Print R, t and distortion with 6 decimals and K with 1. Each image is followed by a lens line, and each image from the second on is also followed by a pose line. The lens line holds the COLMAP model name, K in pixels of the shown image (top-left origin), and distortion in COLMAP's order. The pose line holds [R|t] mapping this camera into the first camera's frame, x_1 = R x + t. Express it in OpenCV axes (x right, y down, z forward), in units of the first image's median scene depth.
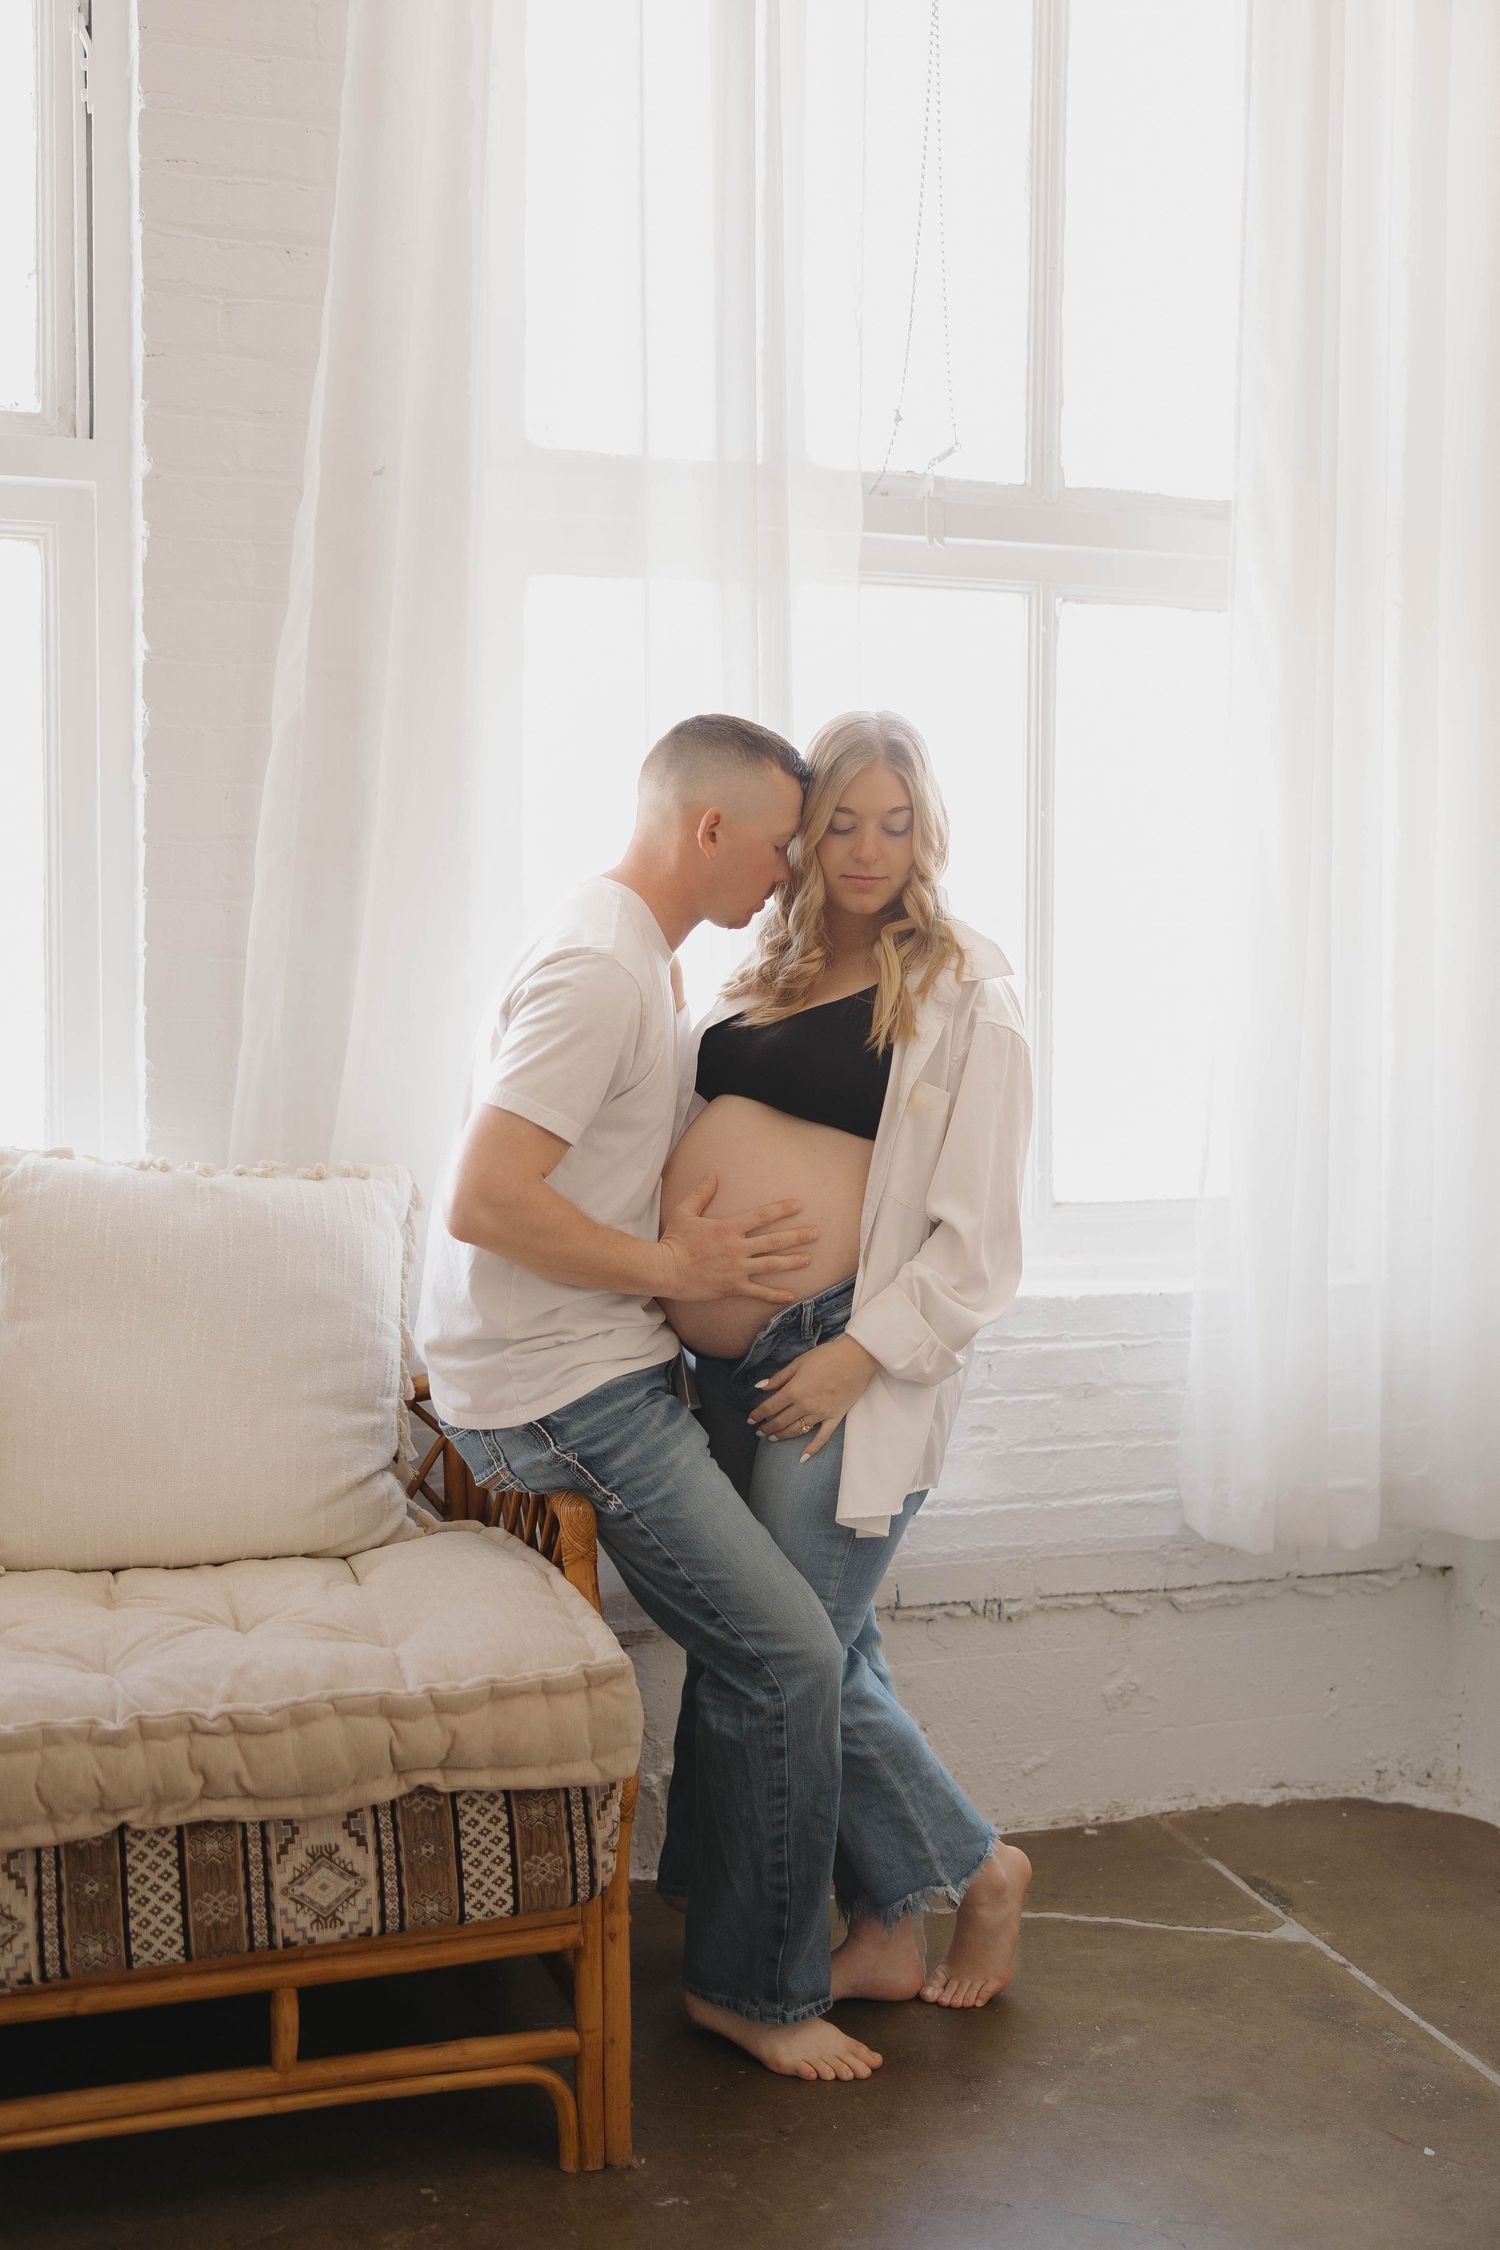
lens RADIAL K [[2450.7, 0, 708.0], [0, 2450.7, 1149.3], [0, 0, 1]] dist [-0.003056, 0.000000]
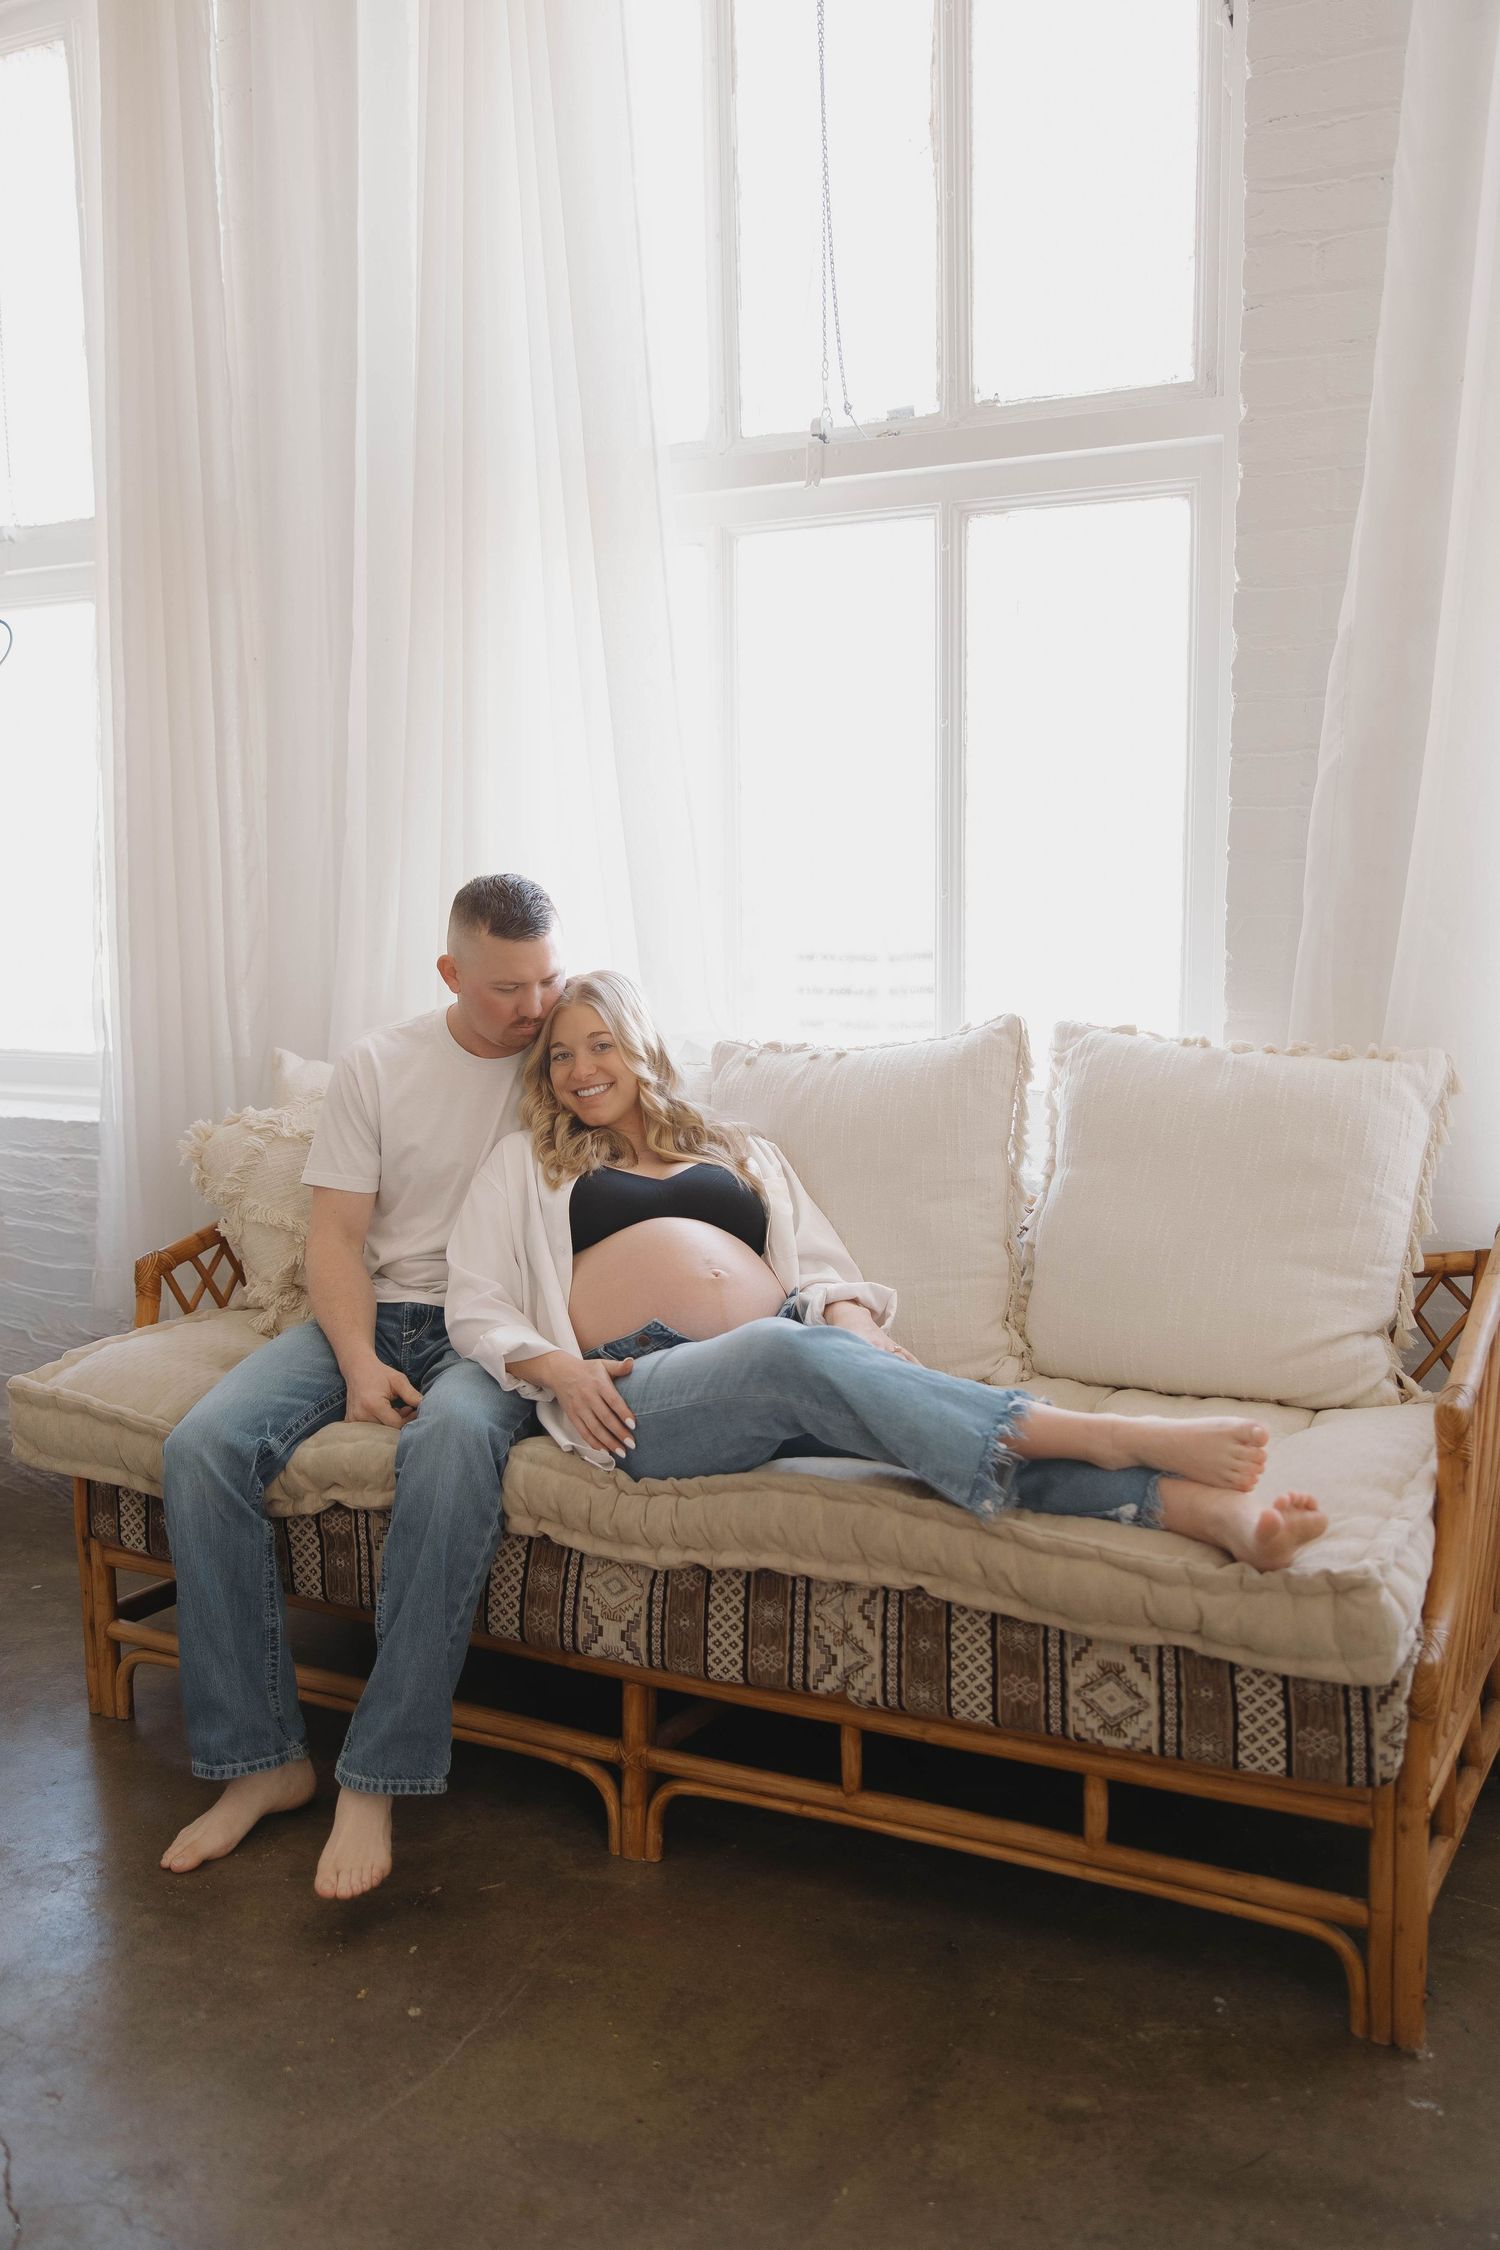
lens RADIAL K [[2022.7, 0, 710.2], [0, 2022.7, 1105.7], [0, 0, 1]] dist [-0.003846, 0.017028]
pose [[0.699266, 0.077051, -0.710697, 0.351506], [-0.033335, 0.996607, 0.075250, -0.033987], [0.714084, -0.028929, 0.699462, 0.225245]]
